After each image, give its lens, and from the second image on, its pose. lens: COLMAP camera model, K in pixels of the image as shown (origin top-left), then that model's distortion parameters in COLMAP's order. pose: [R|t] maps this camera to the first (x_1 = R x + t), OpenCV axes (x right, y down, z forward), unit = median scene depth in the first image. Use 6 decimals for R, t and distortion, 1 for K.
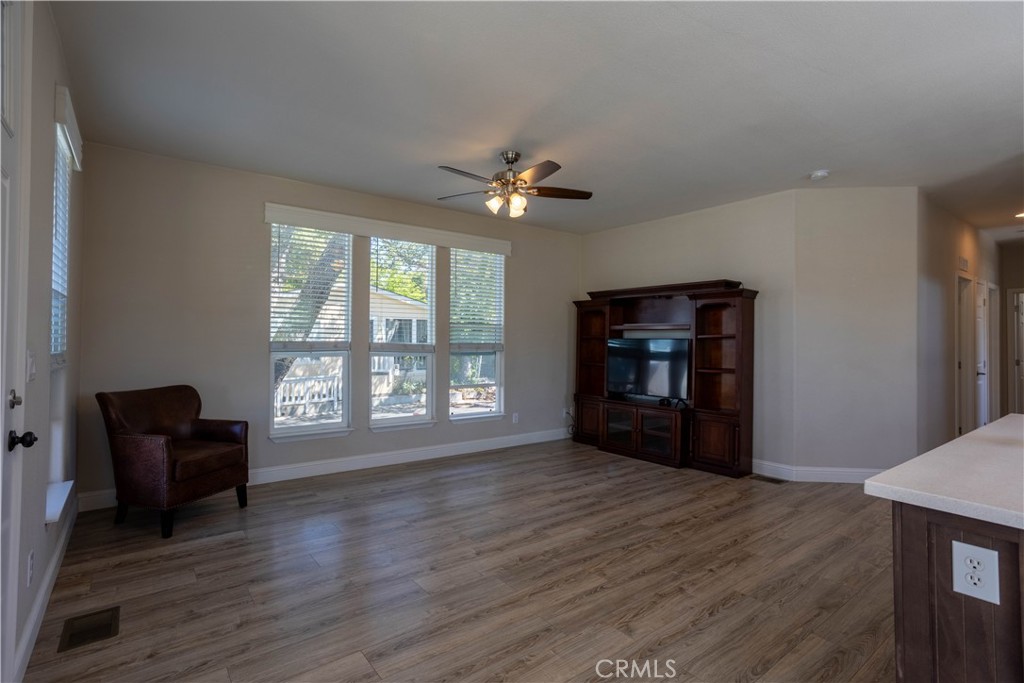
lens RADIAL K [[493.9, 0, 506.8], [0, 493.9, 338.7], [0, 0, 1]] dist [-0.057050, 0.034660]
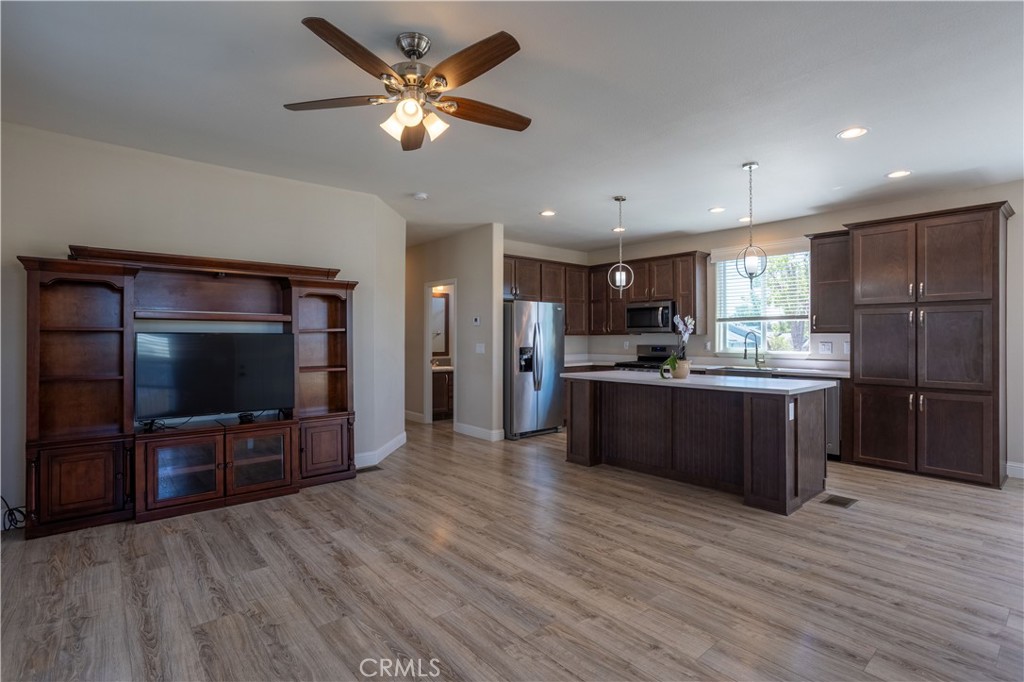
lens RADIAL K [[493.9, 0, 506.8], [0, 493.9, 338.2], [0, 0, 1]] dist [-0.057050, 0.034660]
pose [[-0.050716, -0.008049, 0.998681, -0.763330], [-0.006677, 0.999948, 0.007720, -0.001048], [-0.998691, -0.006277, -0.050767, 1.110631]]
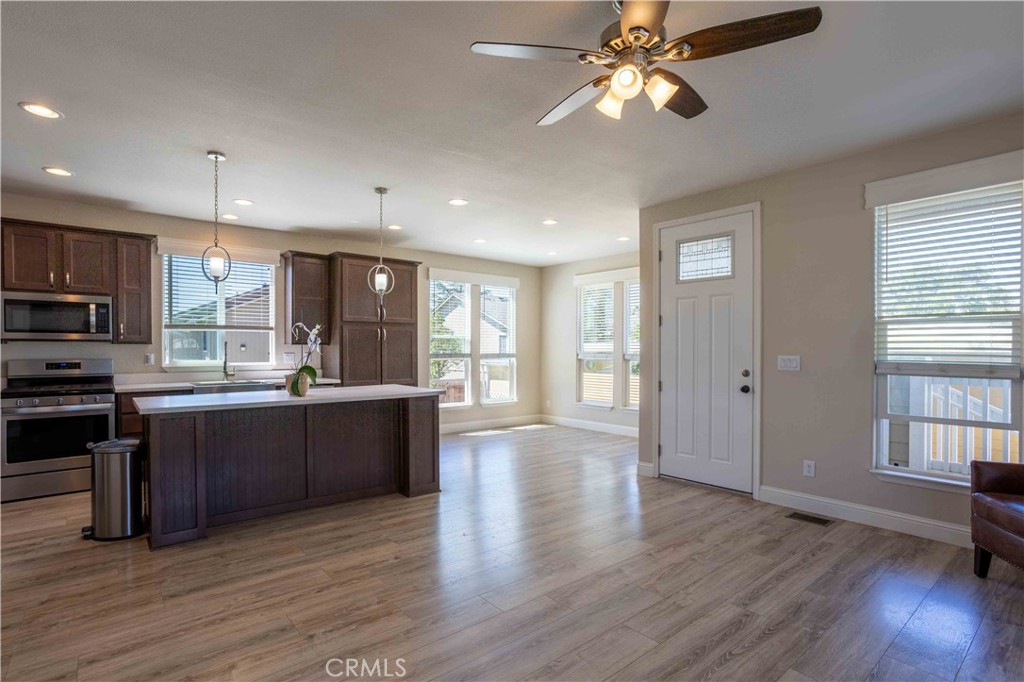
lens RADIAL K [[506.7, 0, 500.3], [0, 506.7, 350.3], [0, 0, 1]] dist [-0.029579, -0.000039]
pose [[-0.999422, -0.007317, -0.033211, 0.200720], [-0.007218, 0.999969, -0.003098, 0.010441], [0.033233, -0.002857, -0.999444, 1.873359]]
